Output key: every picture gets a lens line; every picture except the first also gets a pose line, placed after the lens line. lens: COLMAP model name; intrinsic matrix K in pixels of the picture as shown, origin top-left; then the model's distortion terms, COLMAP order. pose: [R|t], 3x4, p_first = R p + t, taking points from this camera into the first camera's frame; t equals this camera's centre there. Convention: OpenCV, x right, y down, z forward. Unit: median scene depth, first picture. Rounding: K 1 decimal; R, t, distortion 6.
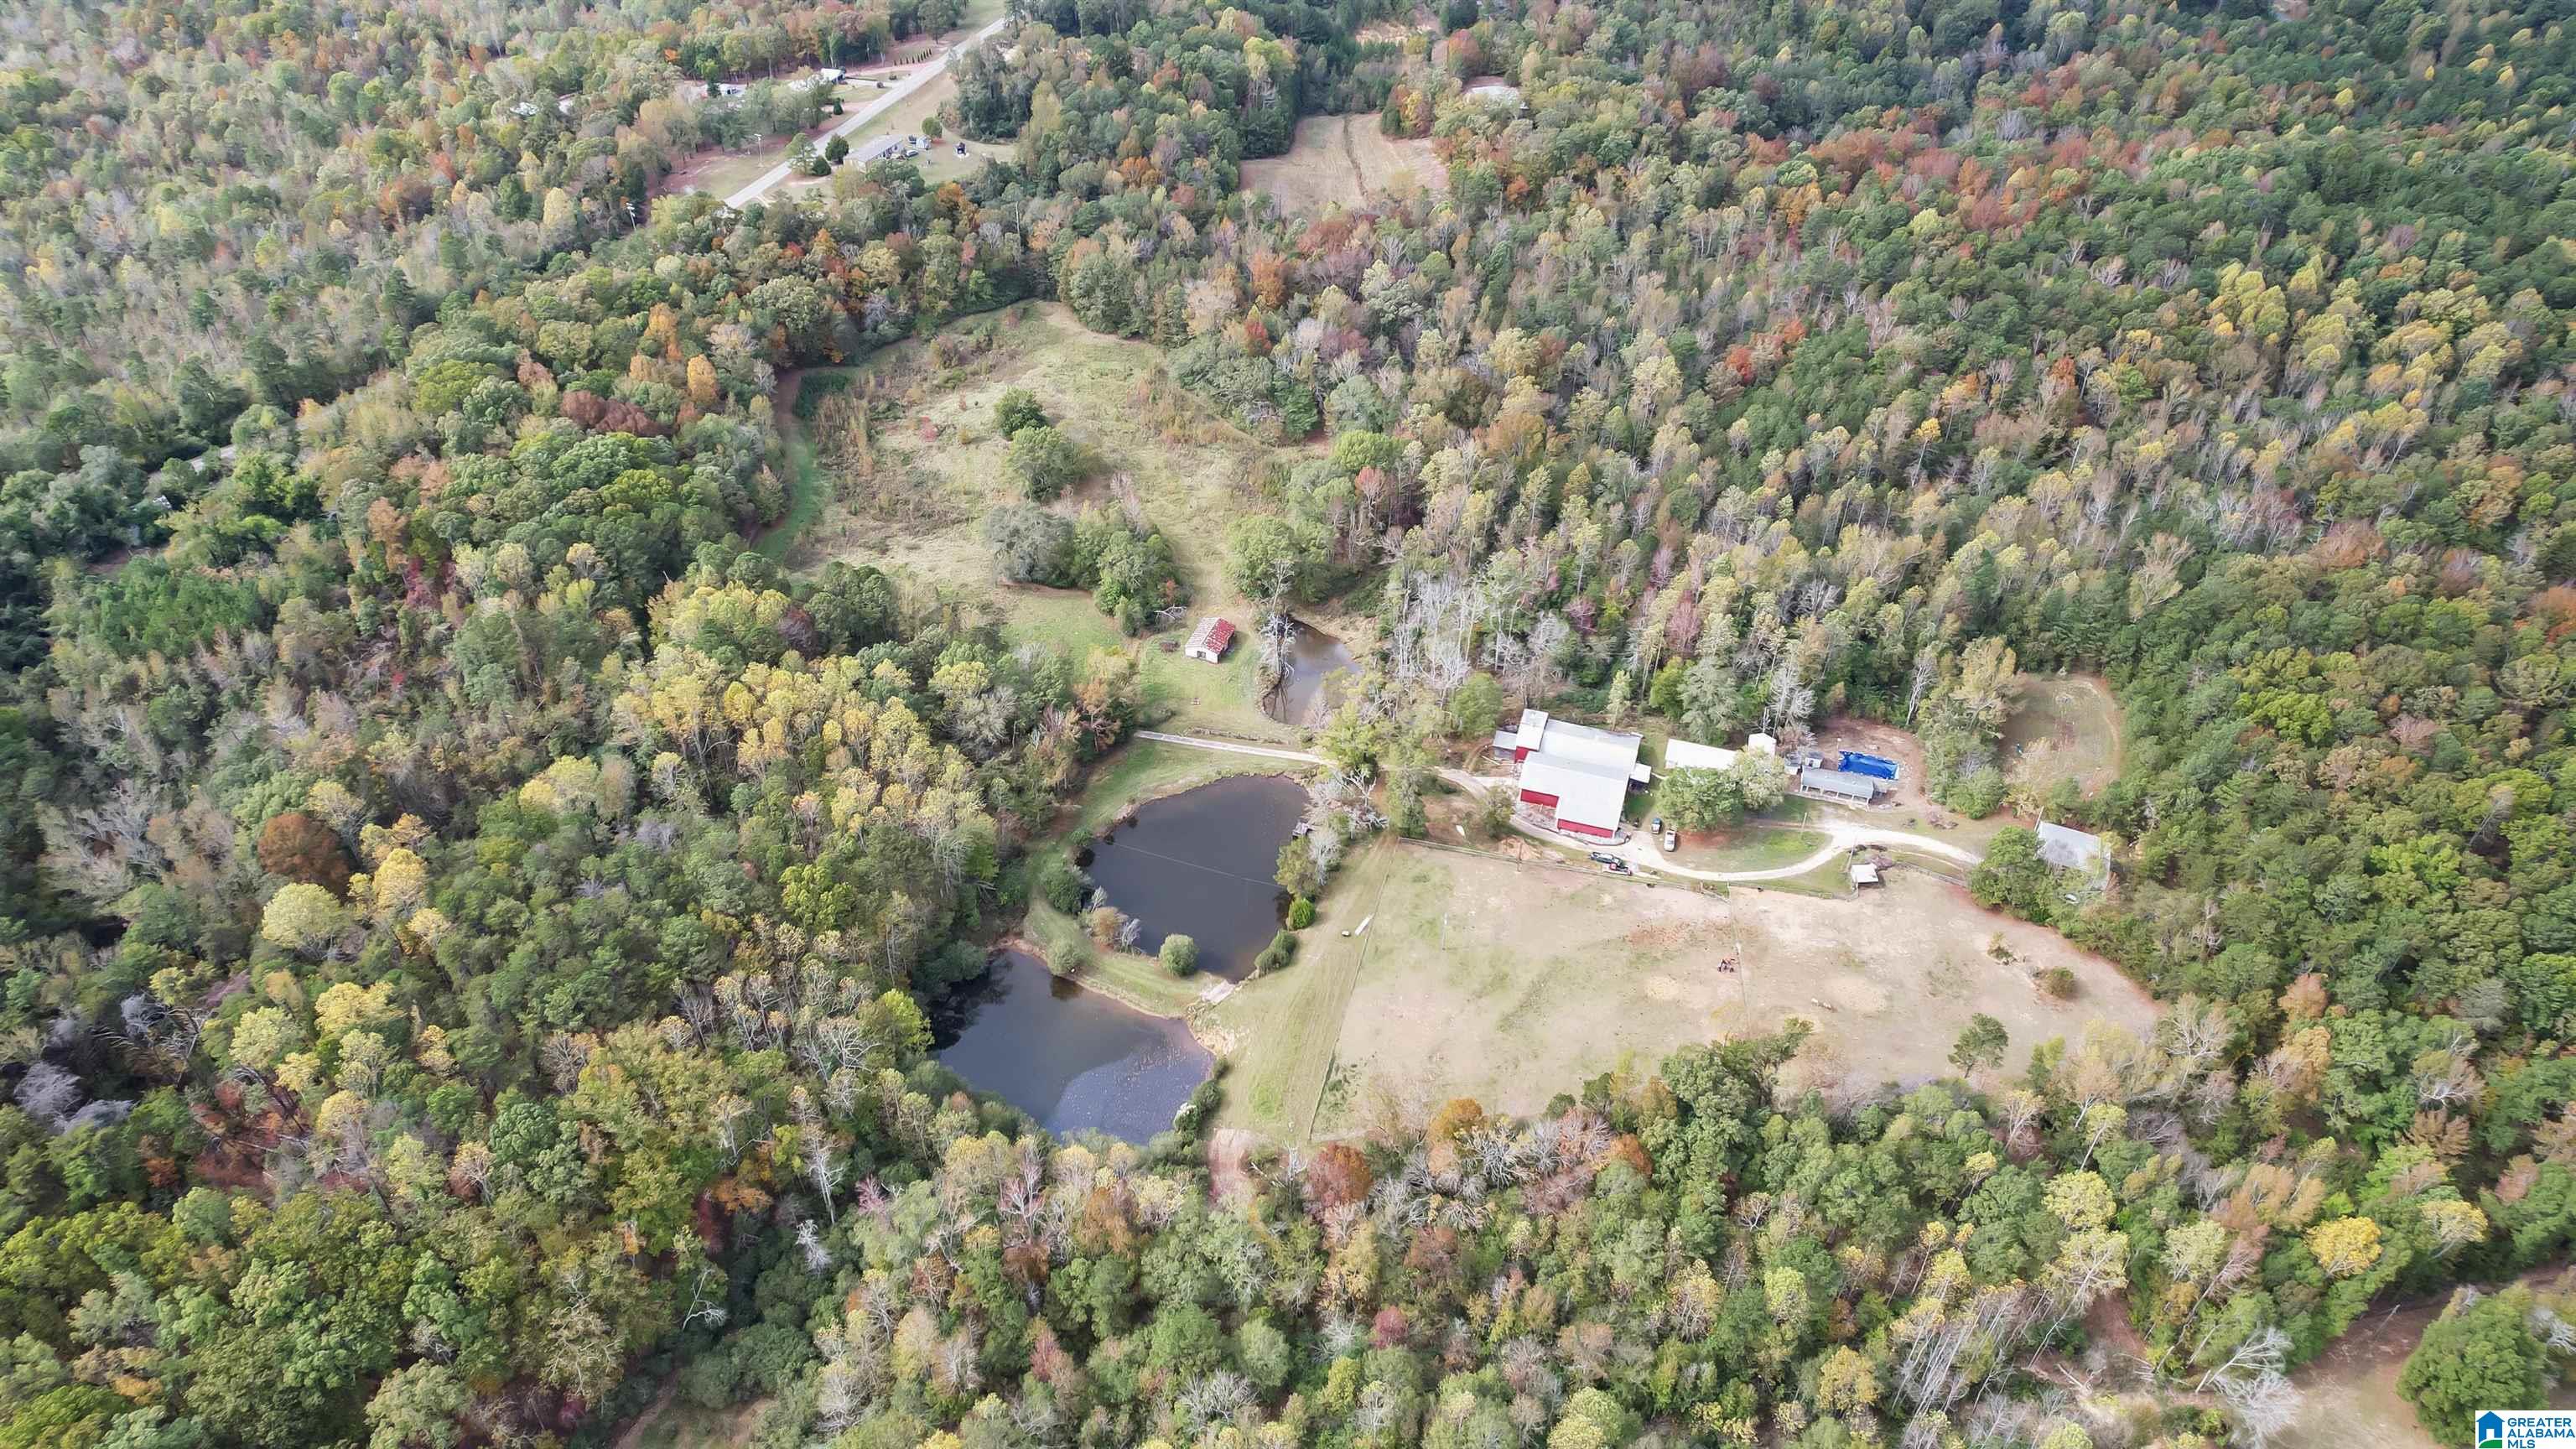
lens RADIAL K [[1671.5, 0, 1260.1], [0, 1671.5, 722.4], [0, 0, 1]] dist [-0.066326, -0.000418]
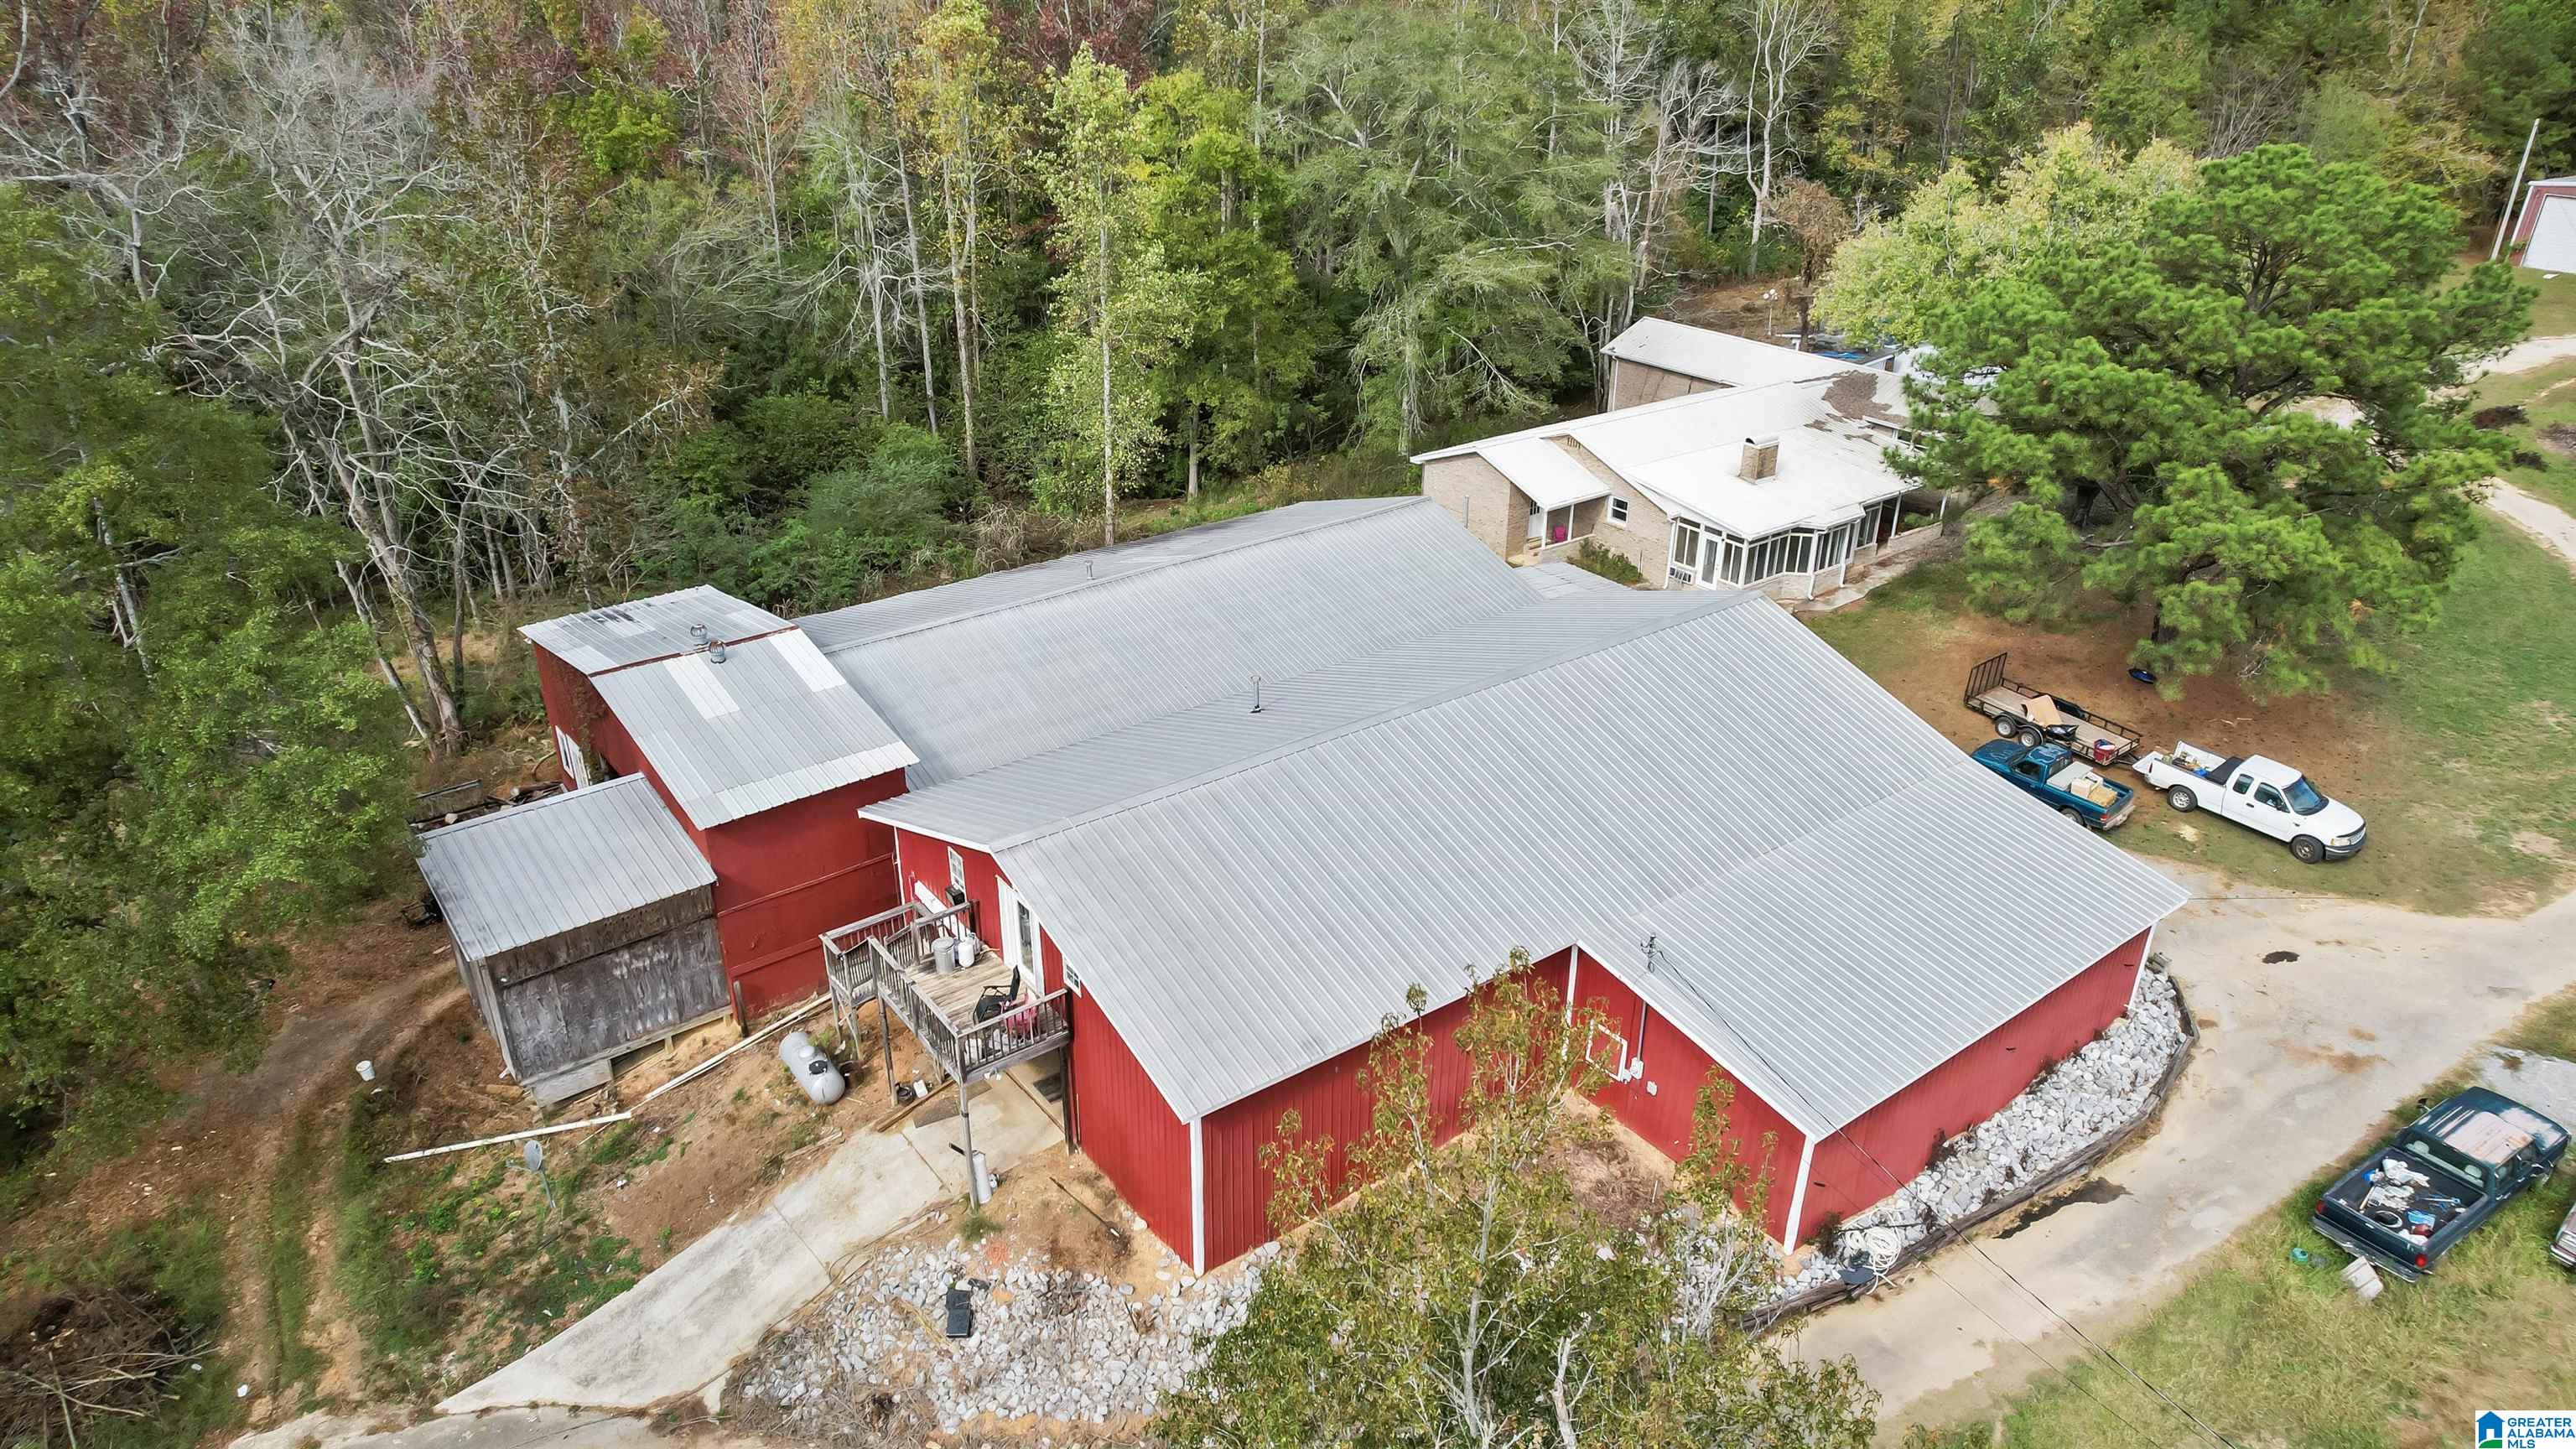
lens RADIAL K [[1655.3, 0, 1288.0], [0, 1655.3, 724.5], [0, 0, 1]] dist [-0.079086, 0.086749]
pose [[0.574766, -0.359742, 0.735003, 0.114197], [0.513737, 0.857757, 0.018086, 0.025623], [-0.636961, 0.367203, 0.677822, 0.984694]]
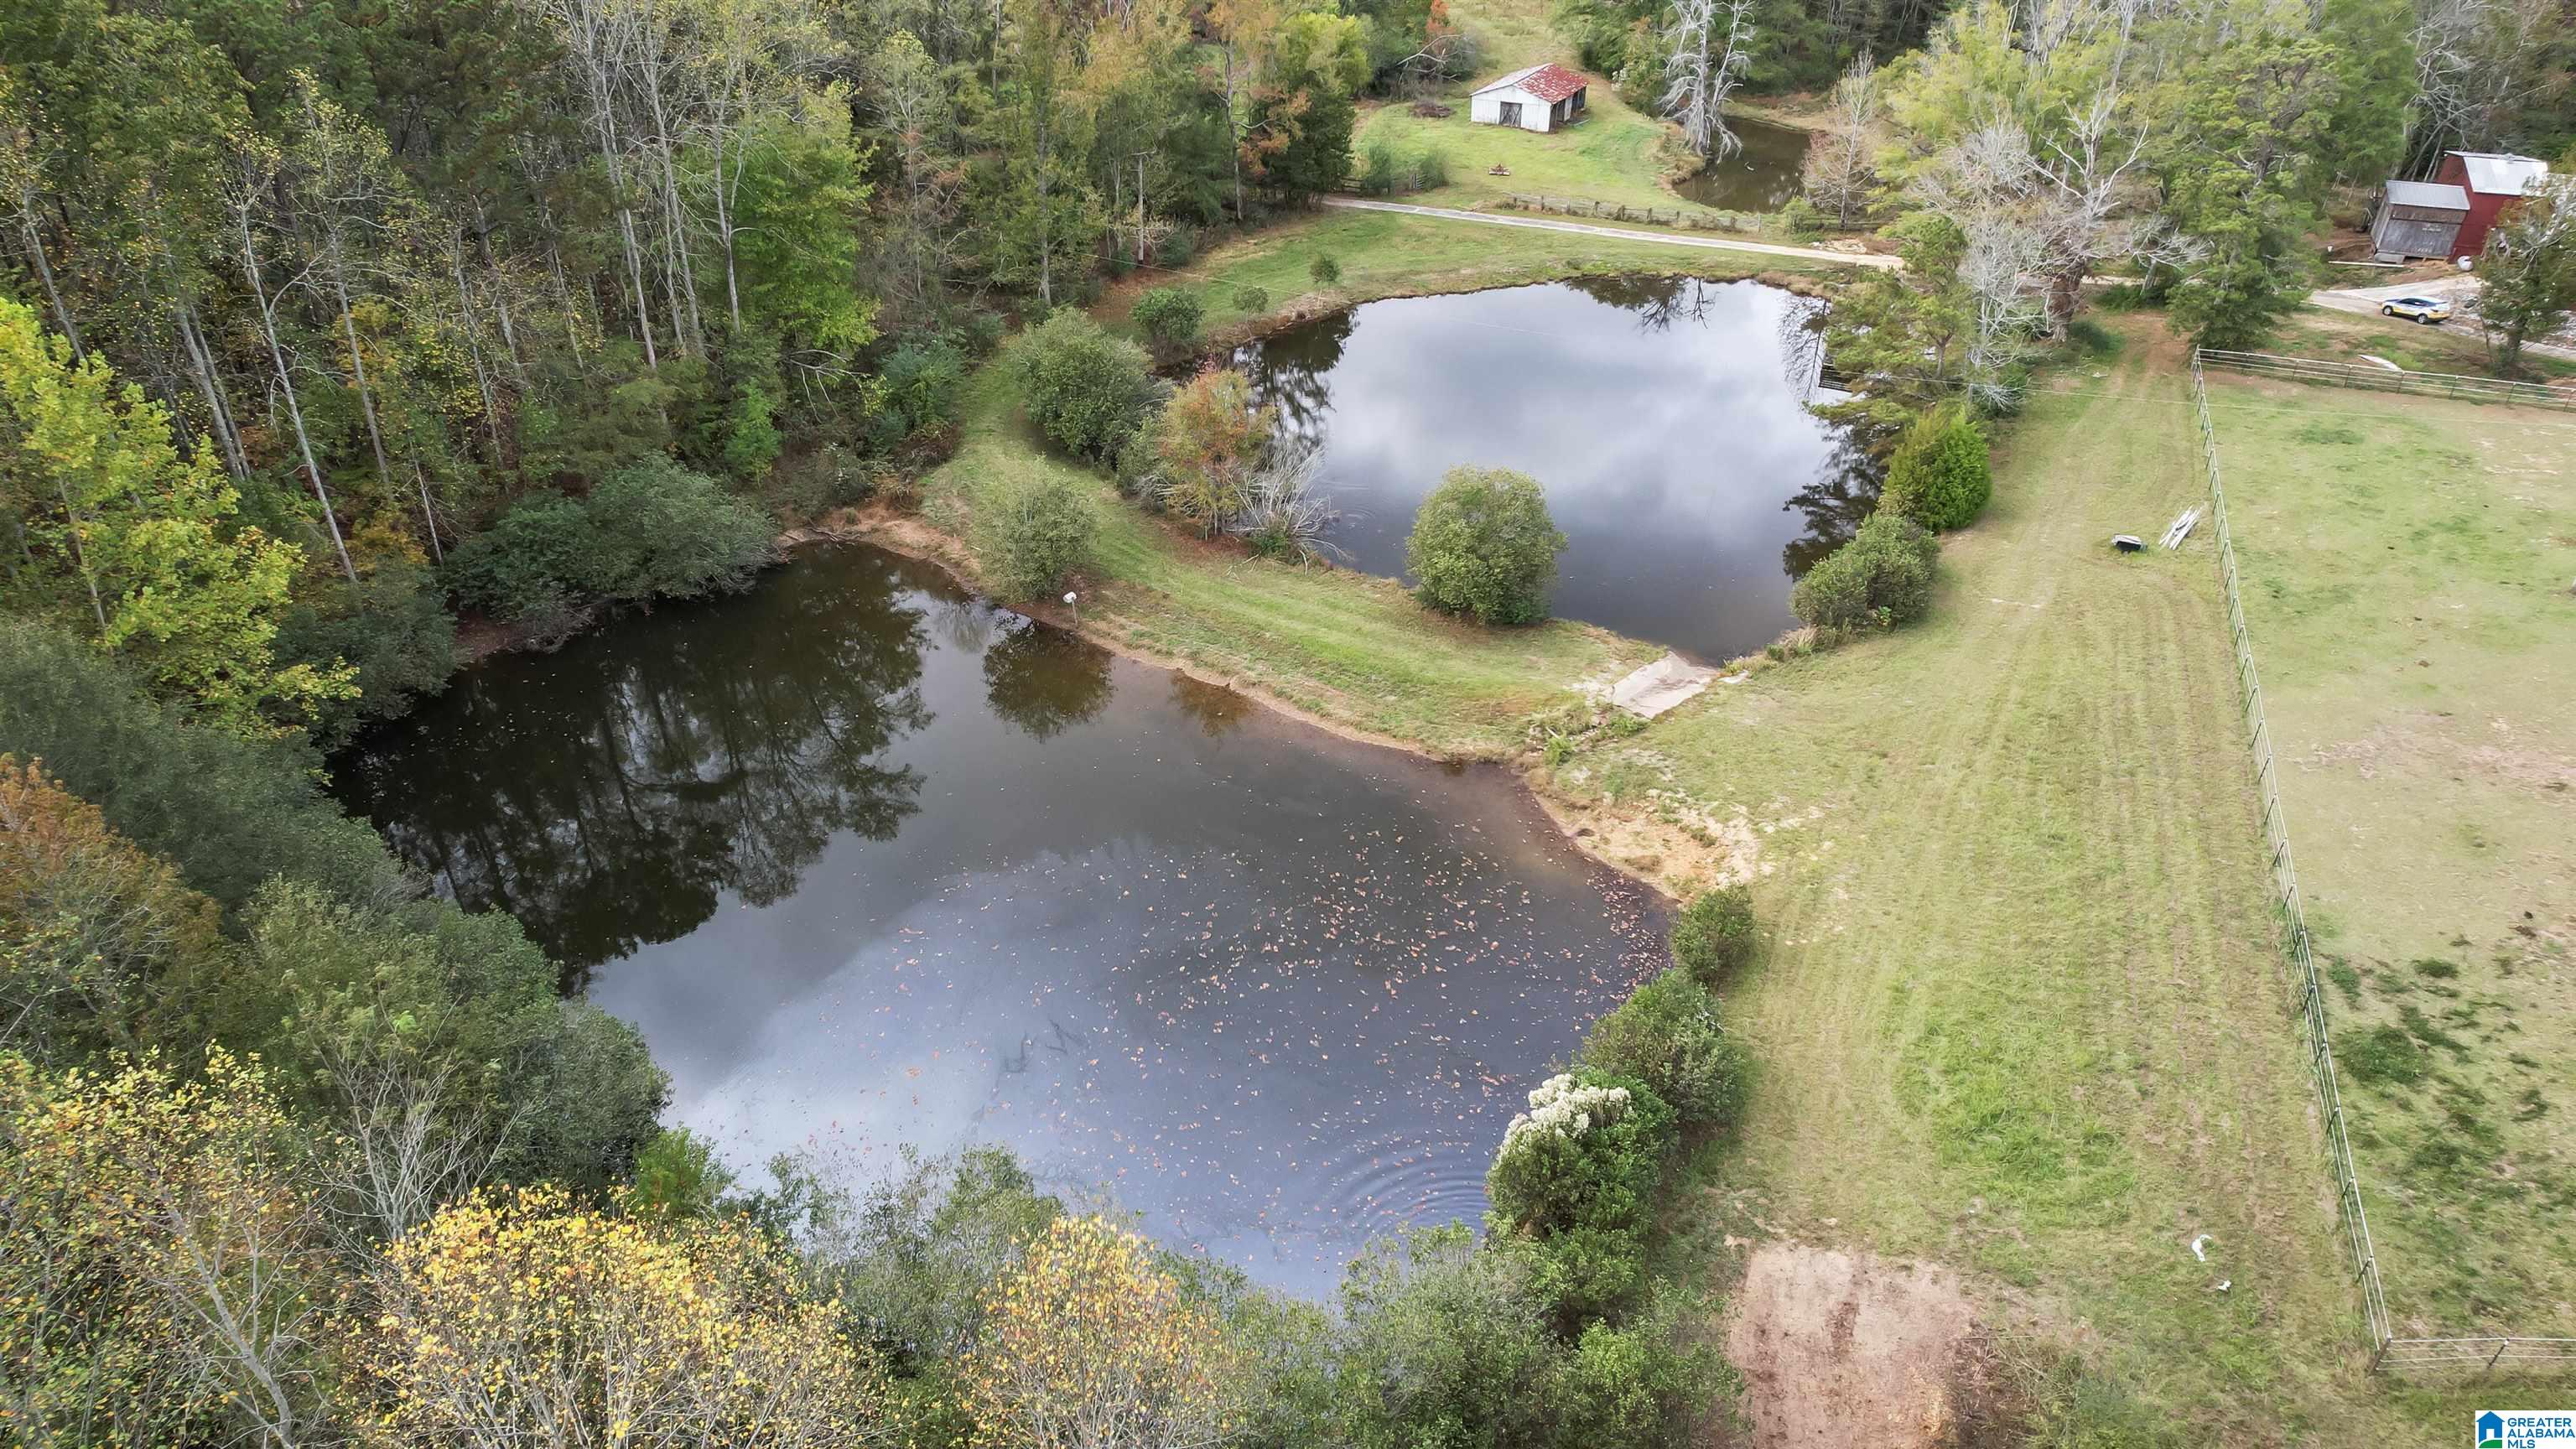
lens RADIAL K [[1655.3, 0, 1288.0], [0, 1655.3, 724.5], [0, 0, 1]] dist [-0.079086, 0.086749]
pose [[0.993959, 0.060370, -0.091662, -0.051732], [-0.070774, 0.990857, -0.114860, 0.187438], [0.083890, 0.120653, 0.989144, 0.721185]]
